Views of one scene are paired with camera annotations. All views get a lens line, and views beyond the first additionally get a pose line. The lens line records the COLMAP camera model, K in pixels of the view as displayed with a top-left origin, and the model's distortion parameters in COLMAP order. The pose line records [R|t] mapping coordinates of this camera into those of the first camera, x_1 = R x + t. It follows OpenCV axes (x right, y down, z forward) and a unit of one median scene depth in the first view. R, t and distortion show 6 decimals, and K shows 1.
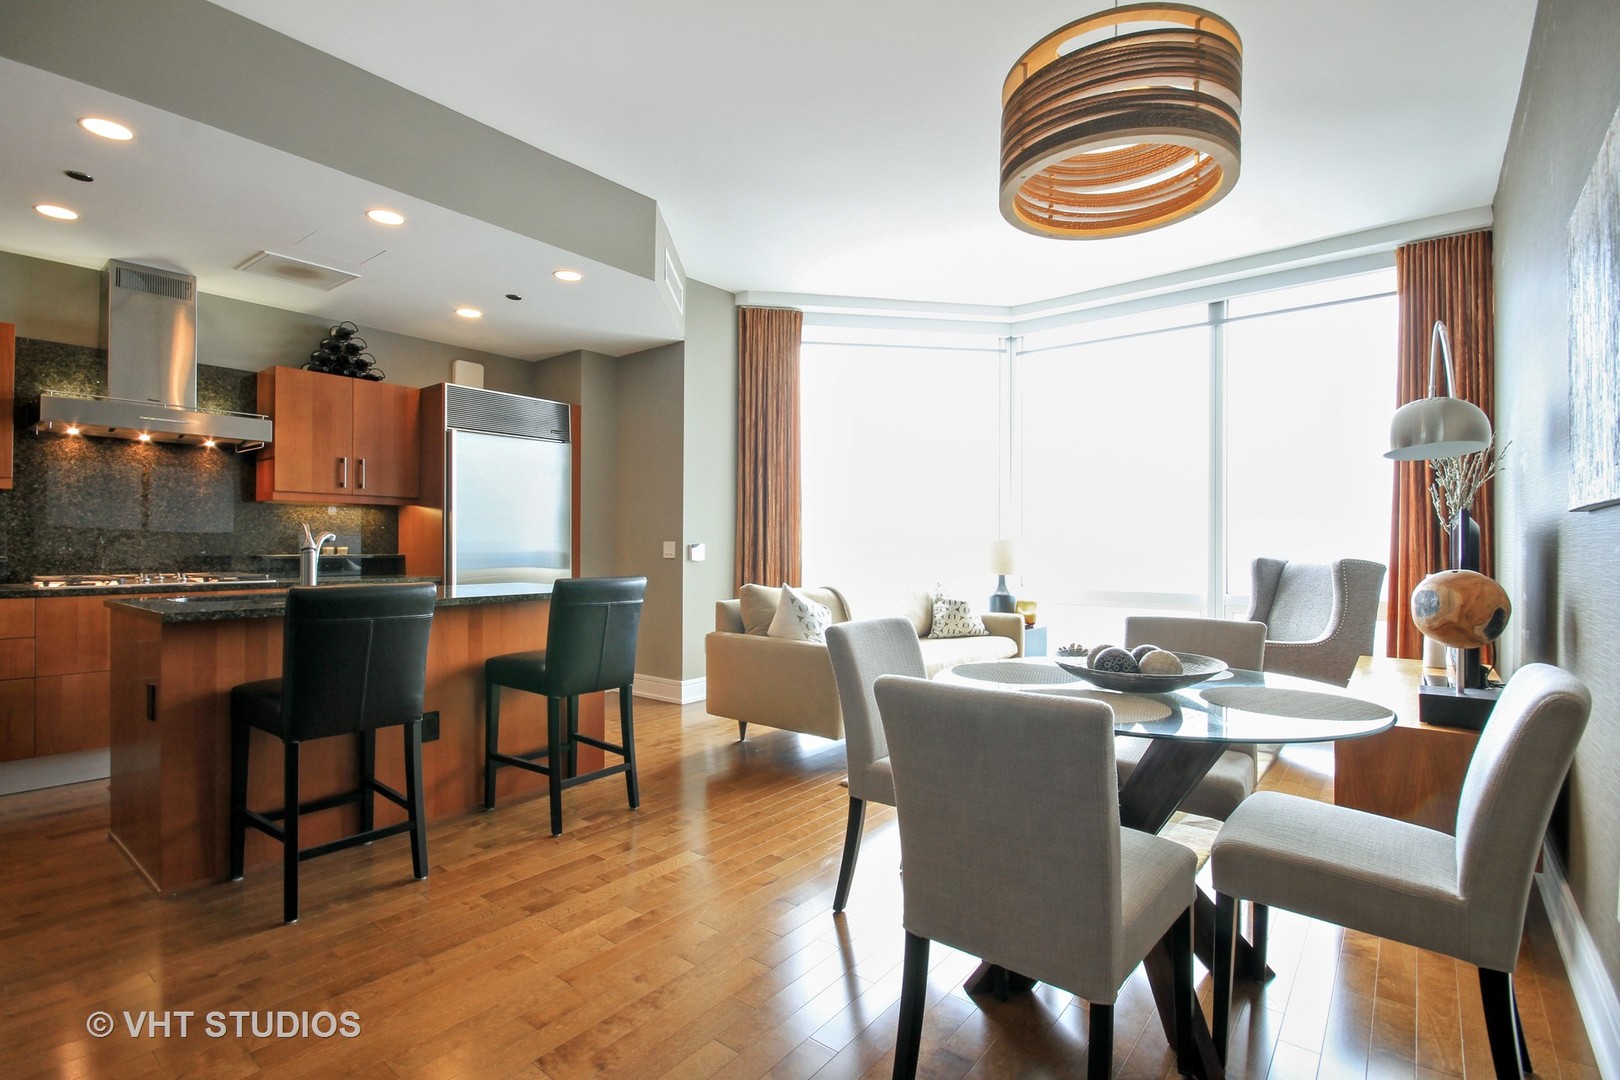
lens RADIAL K [[756.1, 0, 813.1], [0, 756.1, 534.4], [0, 0, 1]] dist [0.000206, -0.008246]
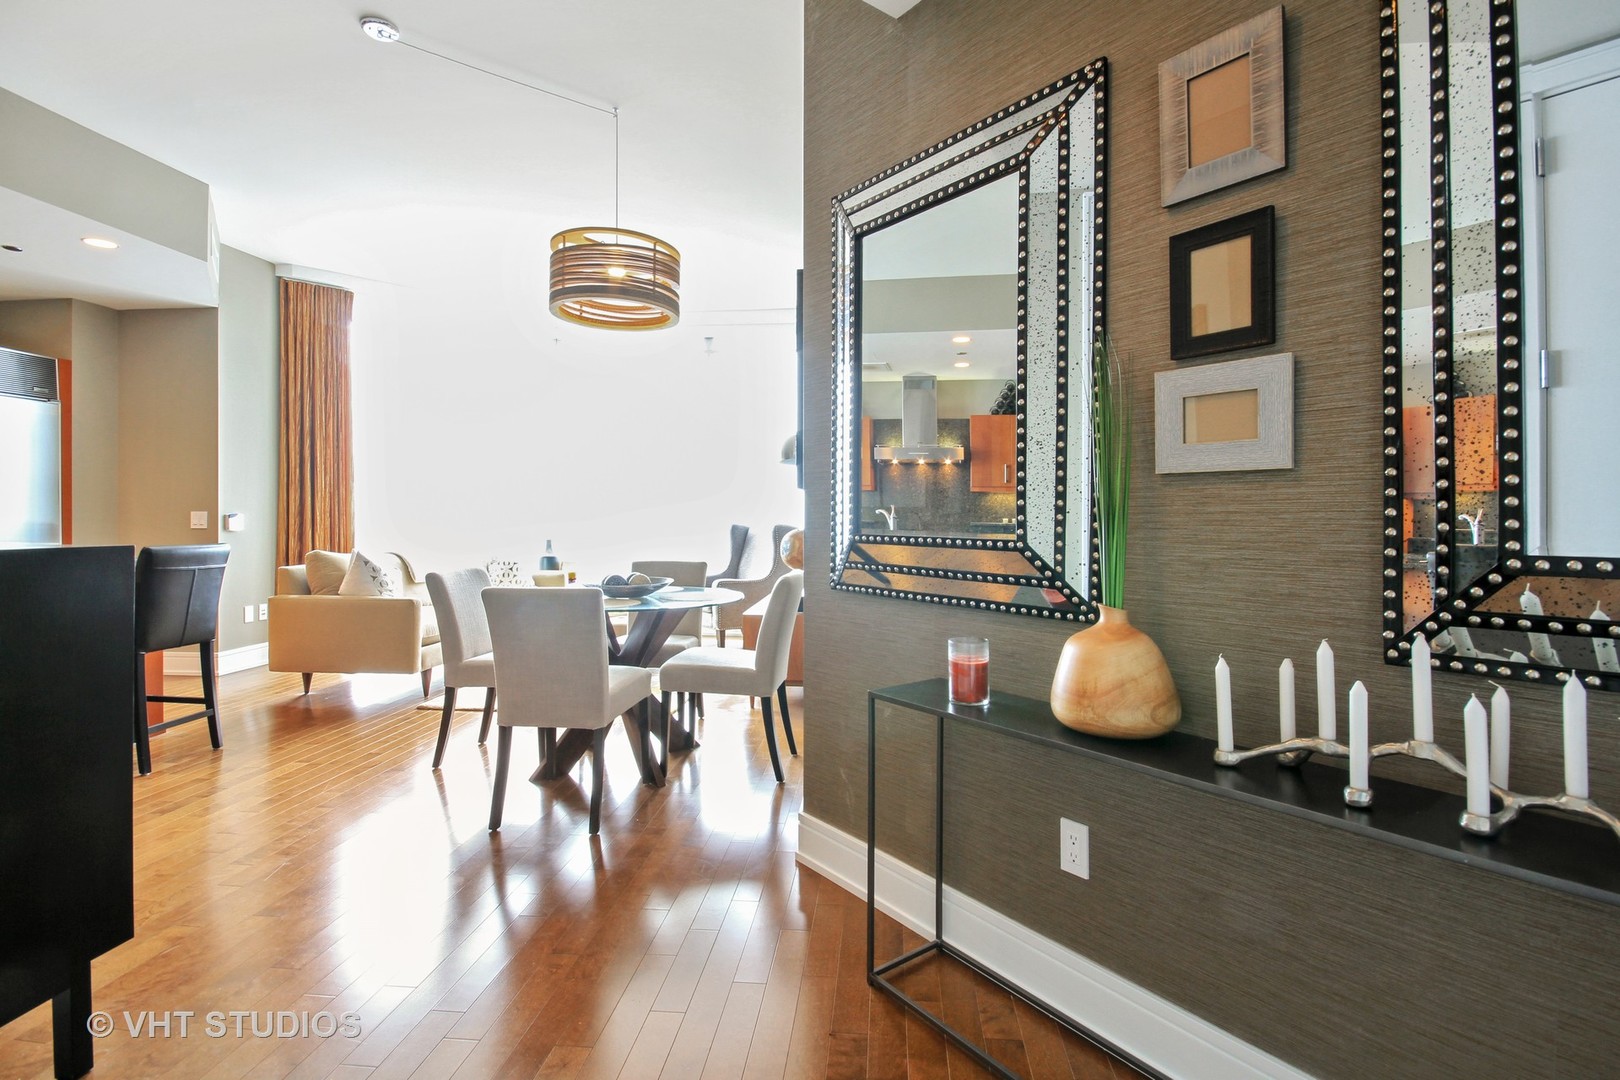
lens RADIAL K [[756.1, 0, 813.1], [0, 756.1, 534.4], [0, 0, 1]] dist [0.000206, -0.008246]
pose [[0.835141, -0.012960, 0.549884, -0.070022], [-0.009994, 0.999200, 0.038728, -0.006852], [-0.549946, -0.037839, 0.834343, -0.271265]]
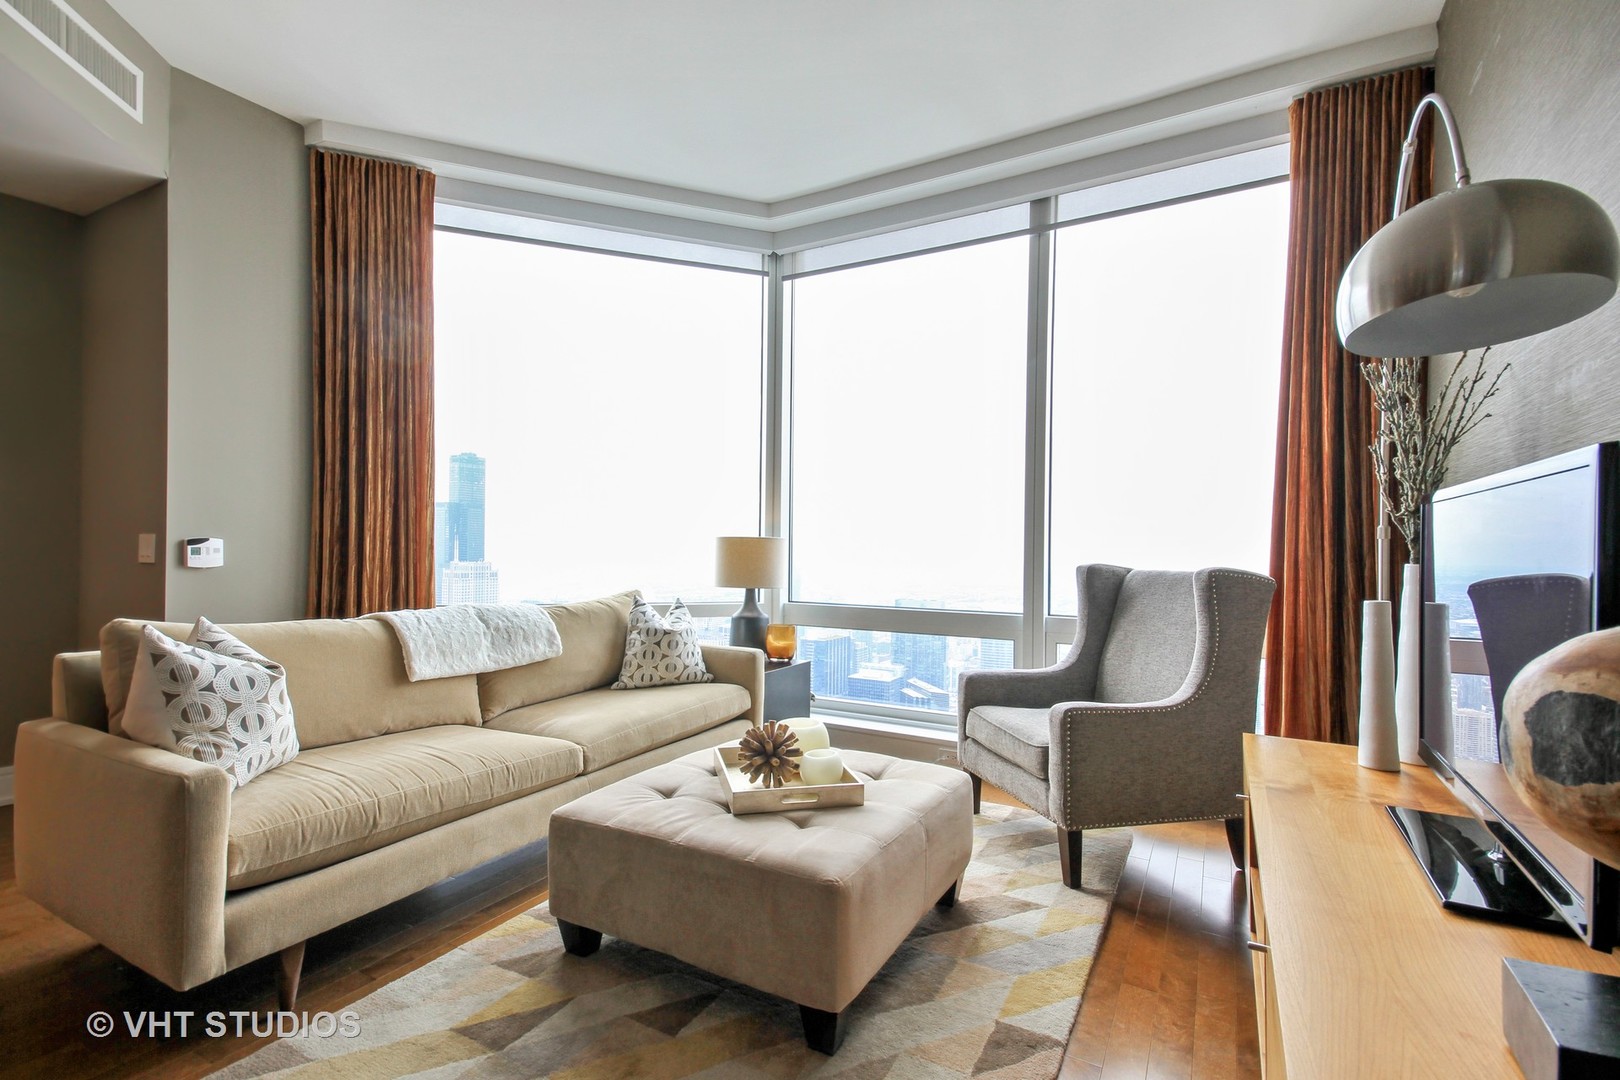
lens RADIAL K [[759.3, 0, 814.8], [0, 759.3, 545.9], [0, 0, 1]] dist [0.025181, -0.000178]
pose [[0.984382, 0.006694, 0.175920, 0.218525], [-0.009139, 0.999873, 0.013092, 0.006733], [-0.175810, -0.014495, 0.984317, 0.356656]]
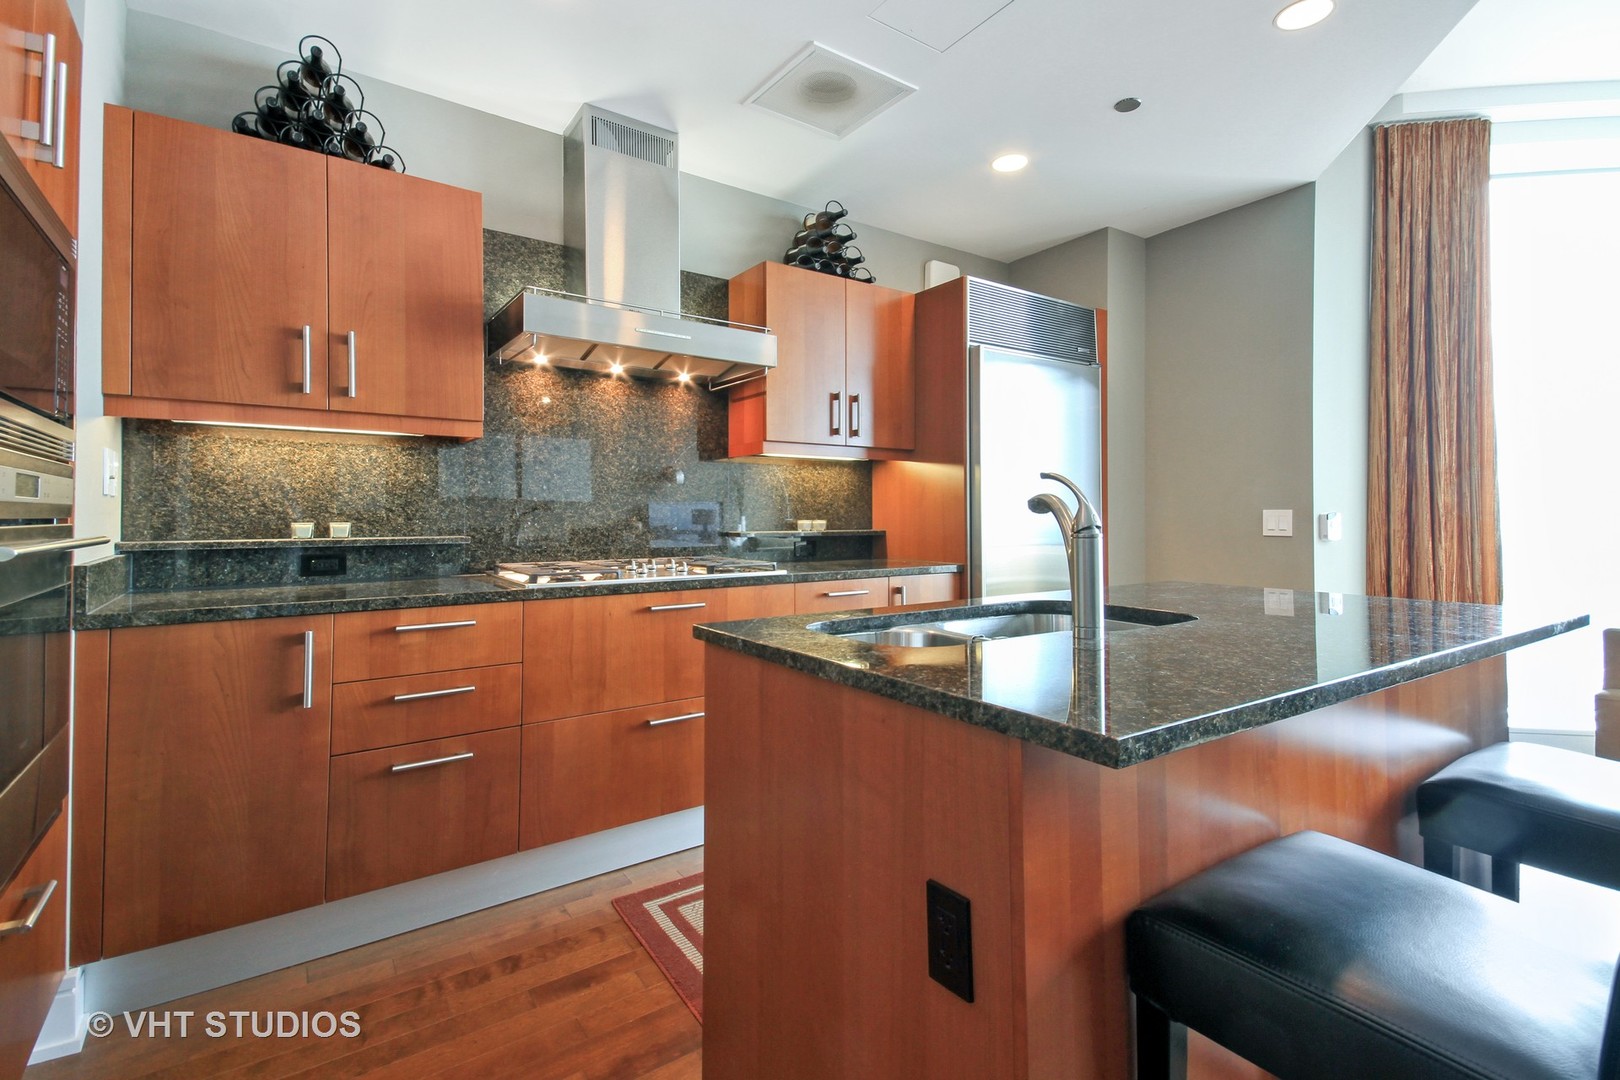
lens RADIAL K [[770.3, 0, 805.9], [0, 770.3, 496.7], [0, 0, 1]] dist [0.028245, 0.000061]
pose [[0.951795, -0.013415, -0.306441, -0.394056], [0.010466, 0.999882, -0.011263, 0.002310], [0.306556, 0.007512, 0.951823, 0.285685]]
